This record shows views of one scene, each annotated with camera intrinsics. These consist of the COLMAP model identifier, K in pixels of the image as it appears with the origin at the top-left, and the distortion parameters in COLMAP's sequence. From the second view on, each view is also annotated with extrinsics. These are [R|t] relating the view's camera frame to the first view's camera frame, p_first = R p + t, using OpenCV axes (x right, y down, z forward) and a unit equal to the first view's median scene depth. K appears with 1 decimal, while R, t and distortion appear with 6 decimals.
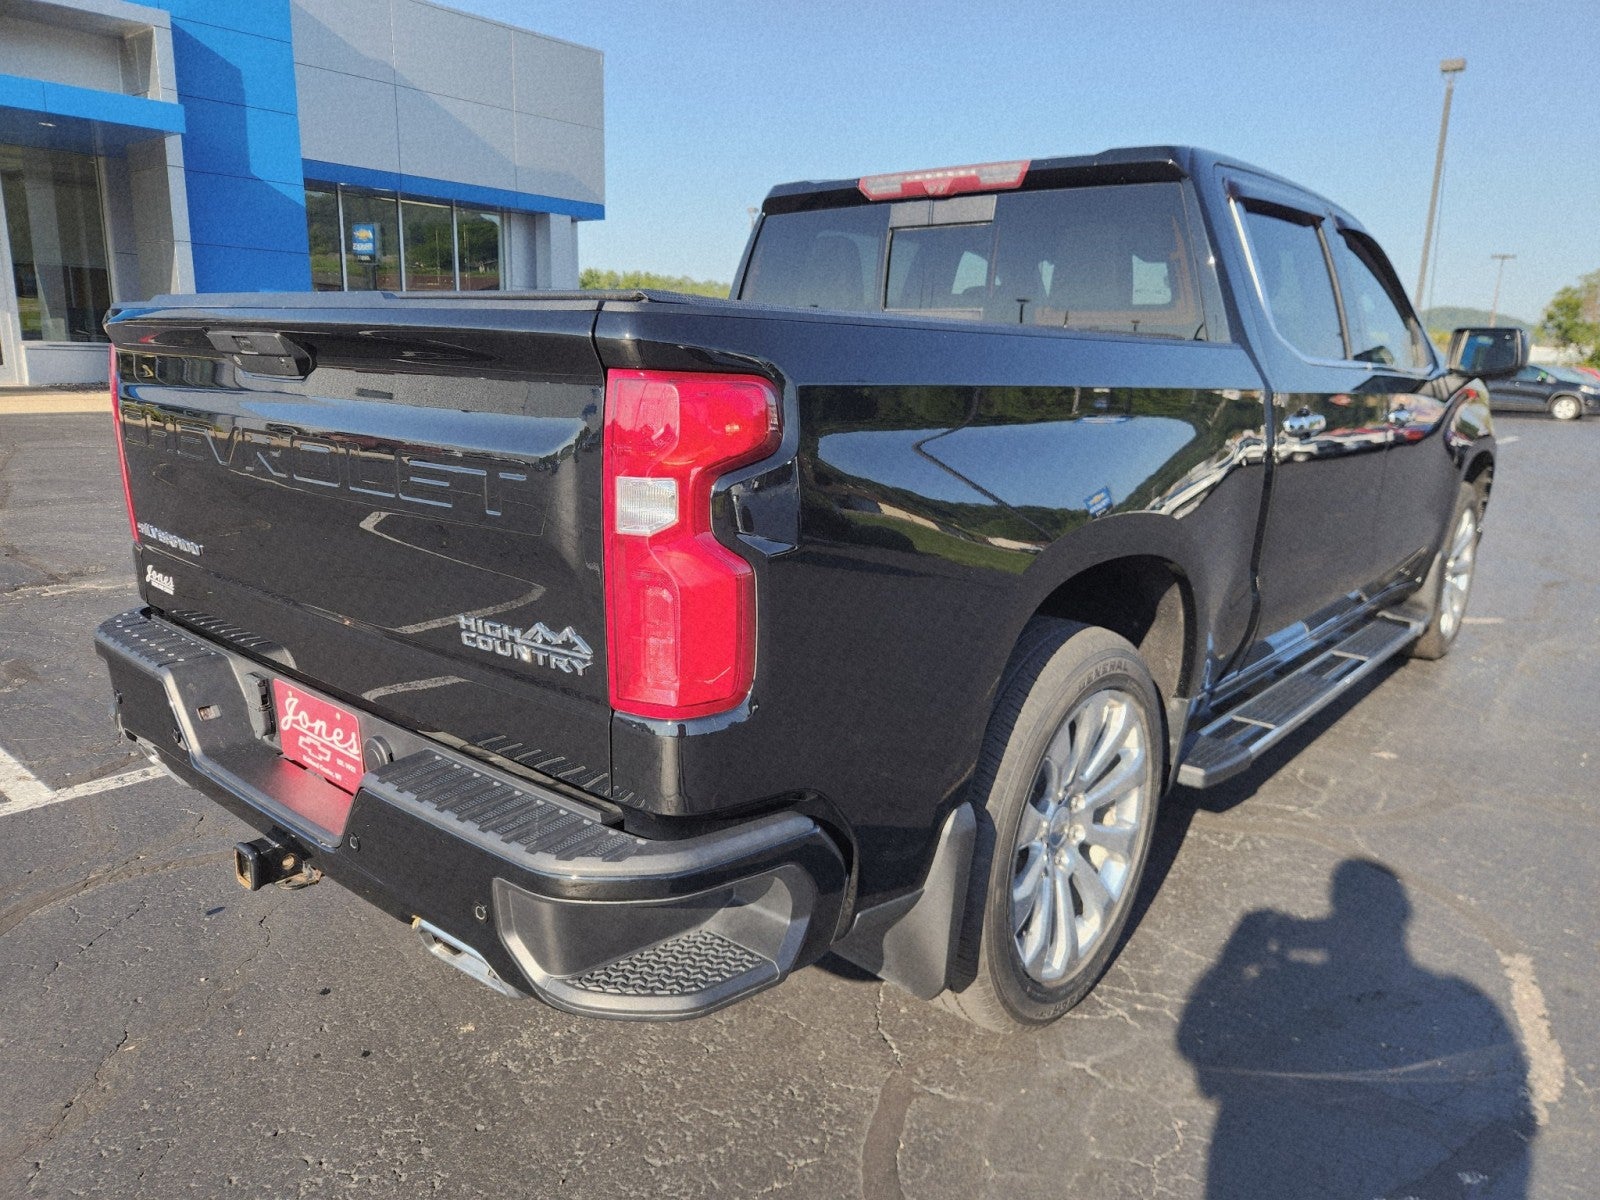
lens RADIAL K [[1127.5, 0, 800.0], [0, 1127.5, 600.0], [0, 0, 1]] dist [-0.003076, -0.002758]
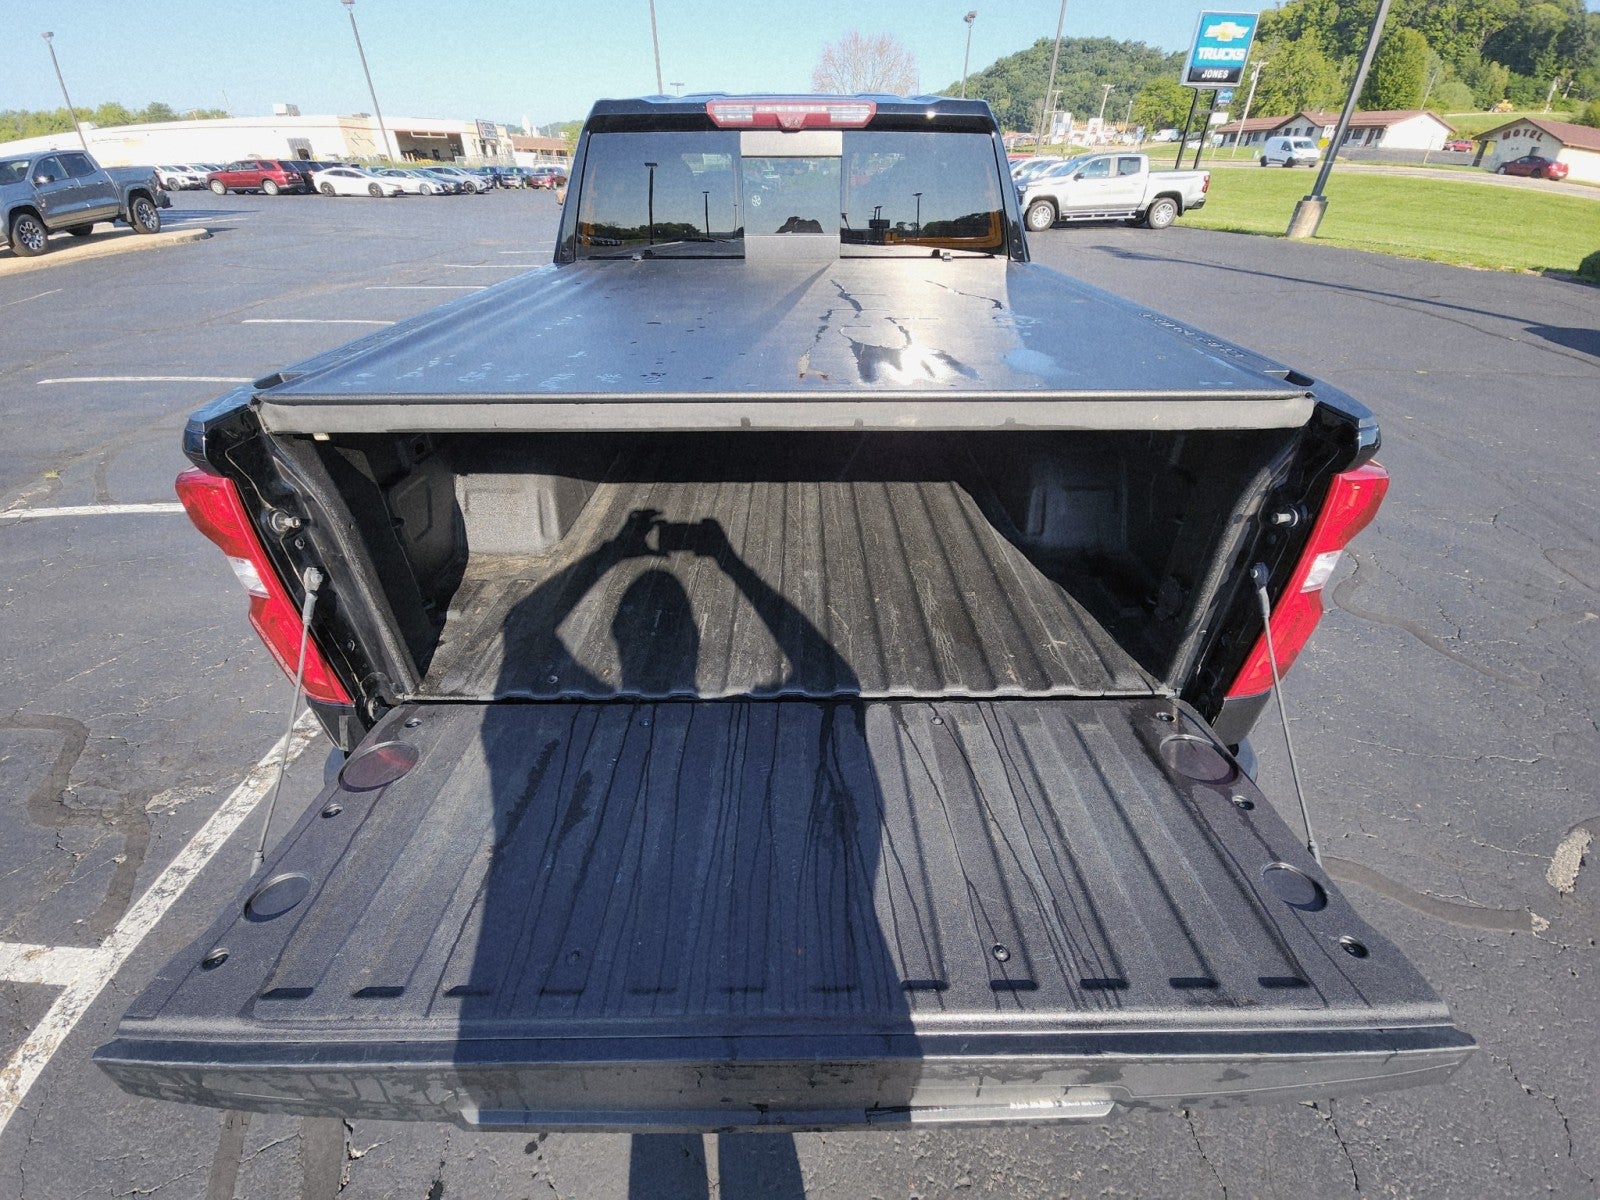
lens RADIAL K [[641.3, 0, 800.0], [0, 641.3, 600.0], [0, 0, 1]] dist [0.001510, -0.015191]
pose [[0.741812, -0.408600, 0.531753, -0.443926], [0.156277, 0.876439, 0.455446, -0.234481], [-0.652145, -0.254755, 0.714008, 0.395875]]
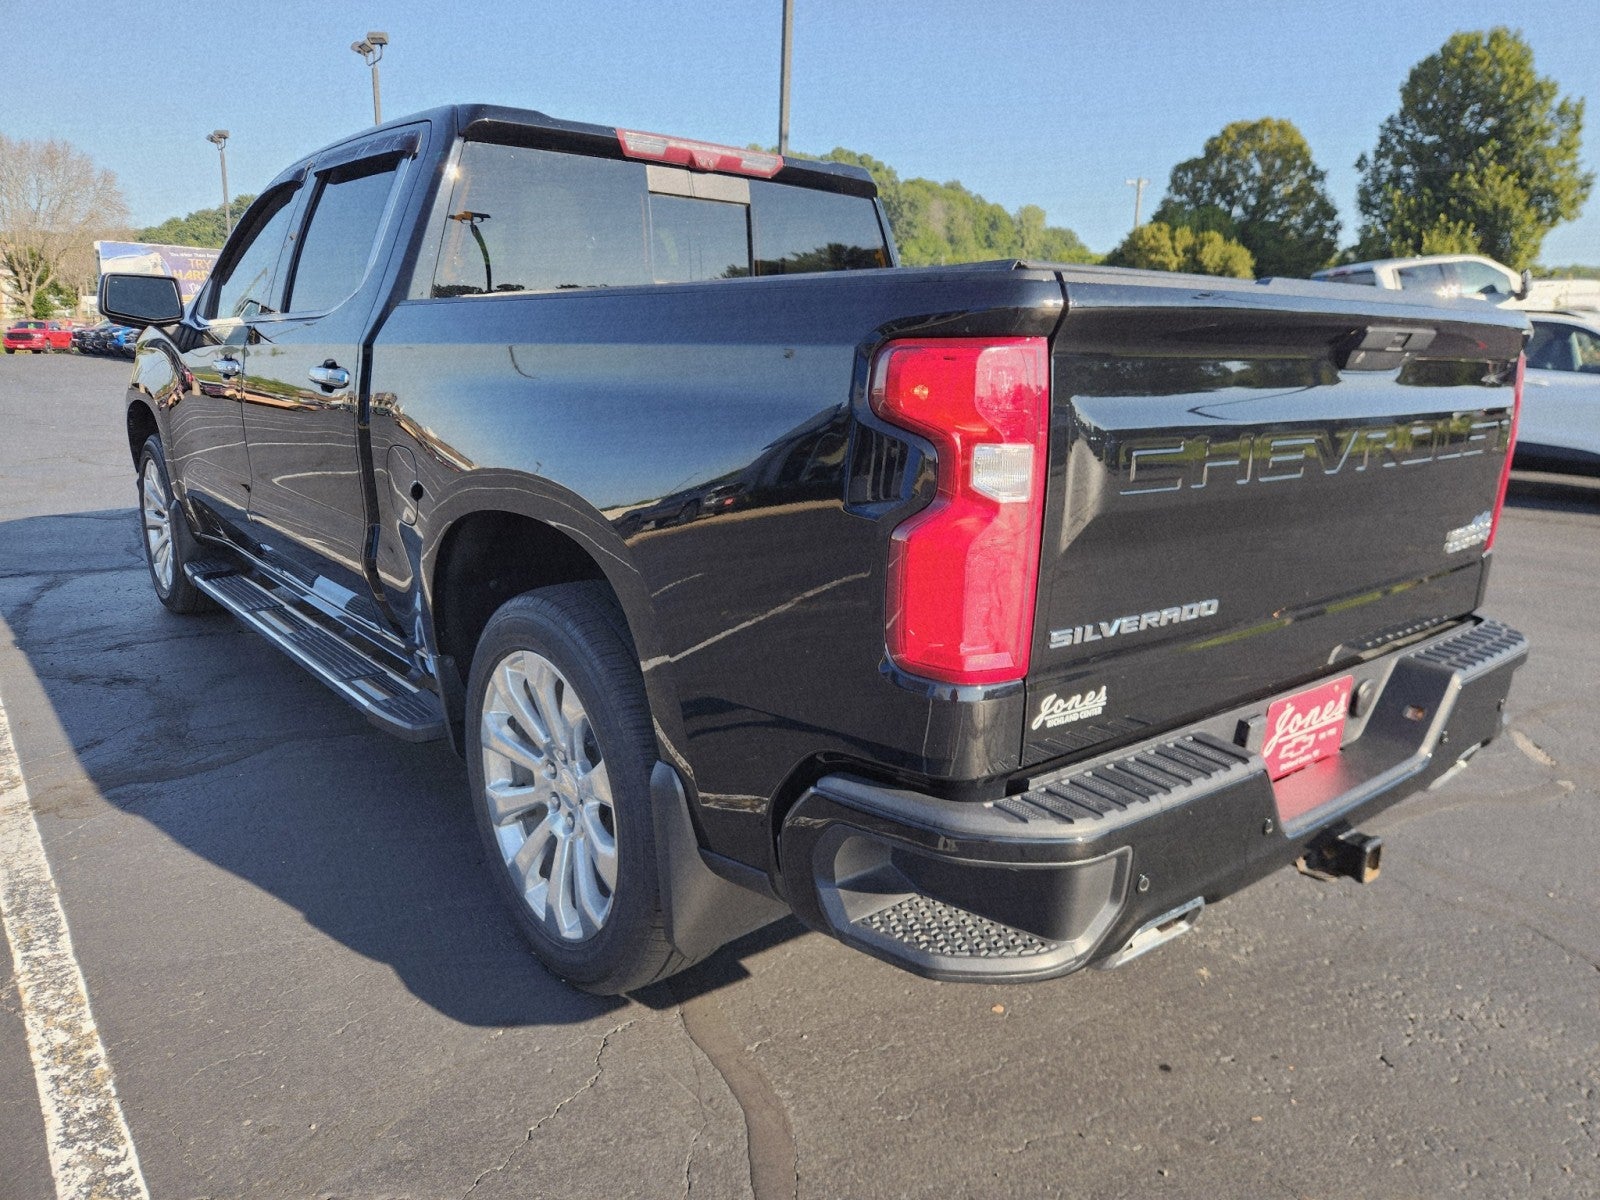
lens RADIAL K [[1127.5, 0, 800.0], [0, 1127.5, 600.0], [0, 0, 1]] dist [-0.003076, -0.002758]
pose [[0.128130, -0.232927, 0.964016, -0.947231], [0.184905, 0.960595, 0.207524, -0.187487], [-0.974368, 0.151662, 0.166151, 0.830009]]
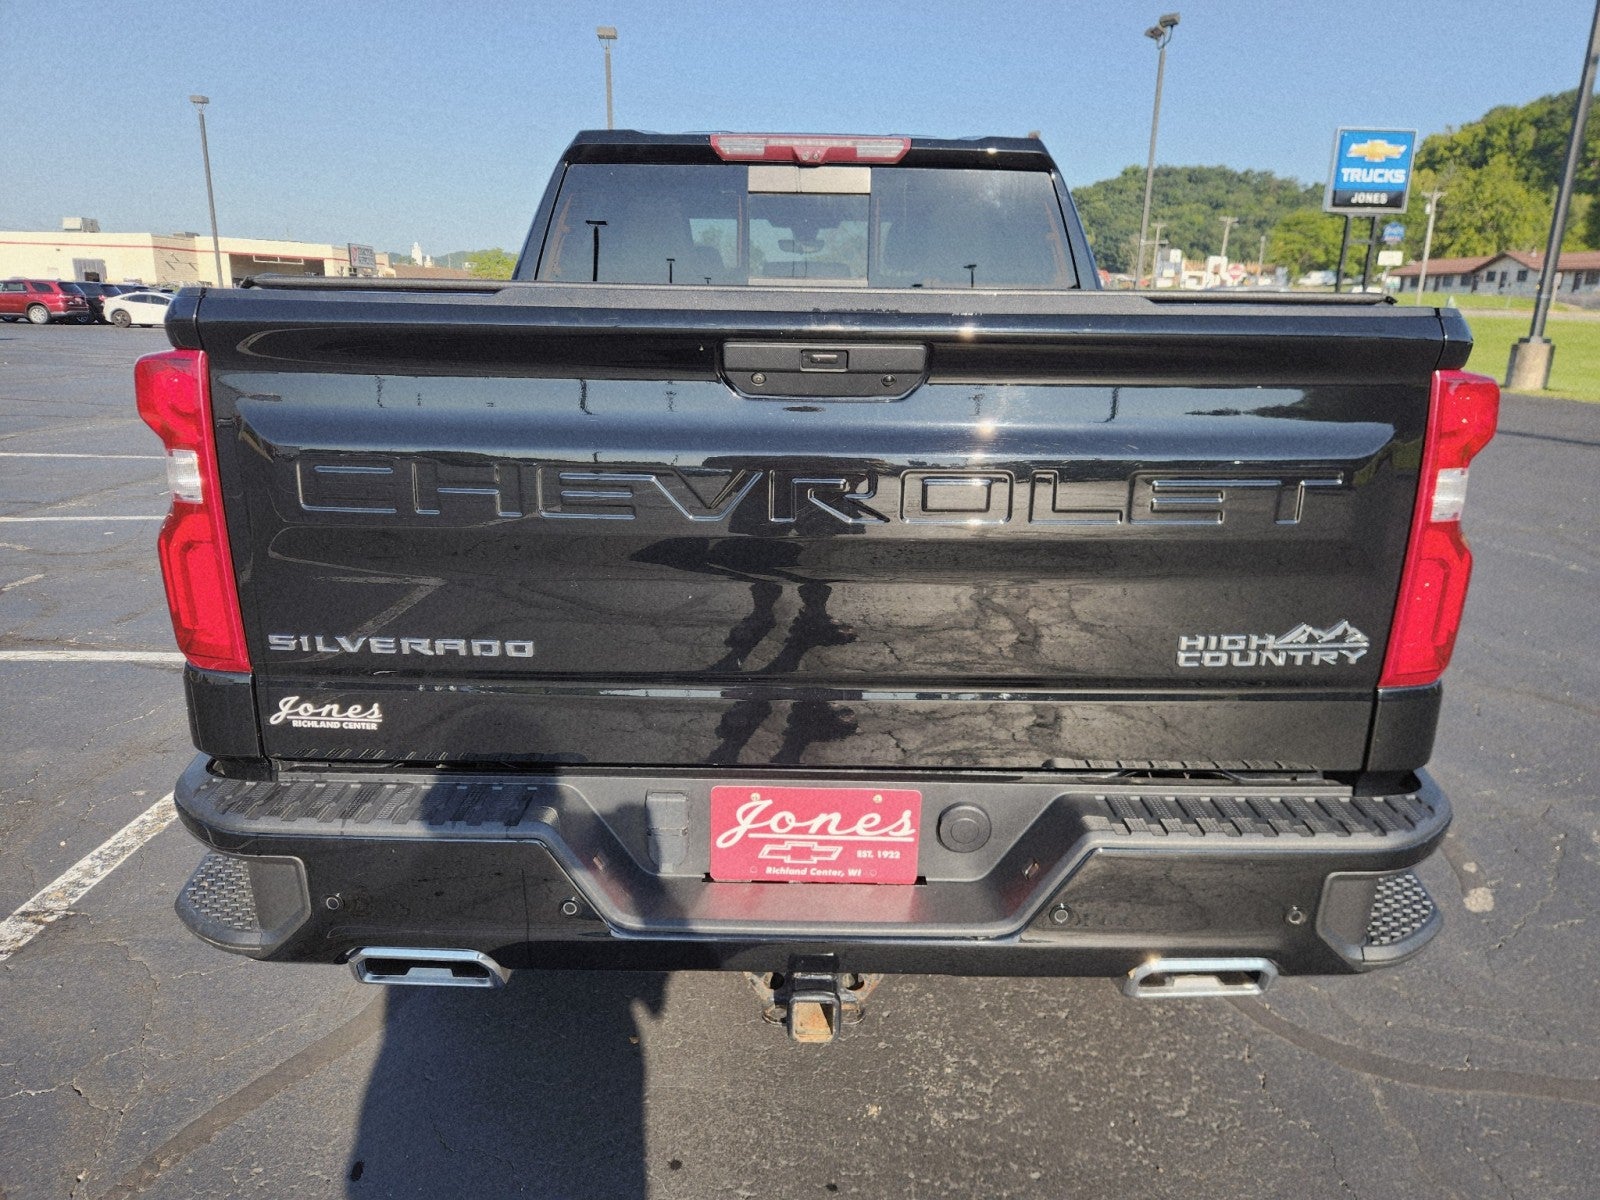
lens RADIAL K [[1125.2, 0, 800.0], [0, 1125.2, 600.0], [0, 0, 1]] dist [0.005949, -0.044498]
pose [[0.740027, -0.178883, 0.648352, -0.616102], [0.143393, 0.983781, 0.107762, -0.088724], [-0.657113, 0.013223, 0.753676, 0.266135]]
